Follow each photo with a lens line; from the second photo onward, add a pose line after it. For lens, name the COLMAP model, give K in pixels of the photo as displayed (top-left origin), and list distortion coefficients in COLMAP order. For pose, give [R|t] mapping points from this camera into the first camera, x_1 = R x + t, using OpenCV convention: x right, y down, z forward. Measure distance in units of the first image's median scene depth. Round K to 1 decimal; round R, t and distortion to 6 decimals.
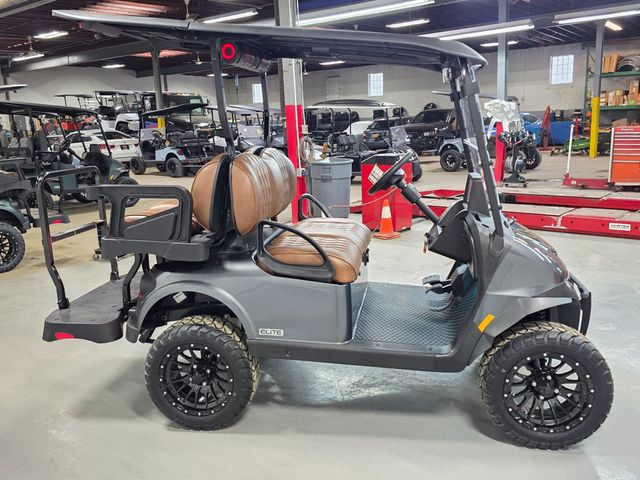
lens RADIAL K [[600.6, 0, 314.6], [0, 600.6, 238.9], [0, 0, 1]] dist [0.022383, 0.000000]
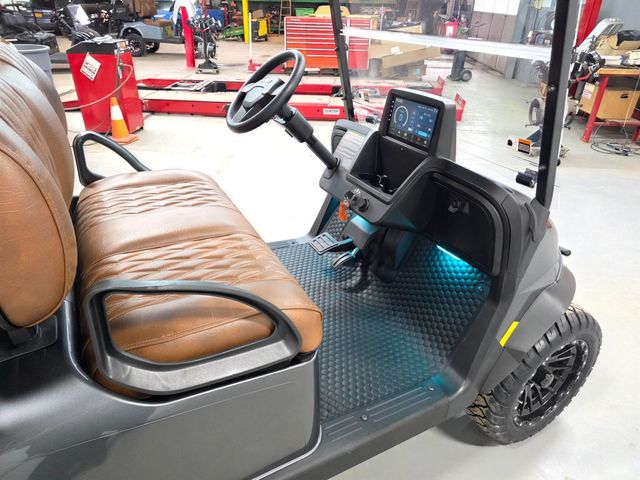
lens RADIAL K [[435.8, 0, 320.4], [0, 435.8, 236.4], [0, 0, 1]] dist [0.042031, -0.040973]
pose [[0.792784, -0.239060, 0.560664, -0.025182], [0.071116, 0.949869, 0.304453, -0.025035], [-0.605339, -0.201494, 0.770042, 0.153689]]
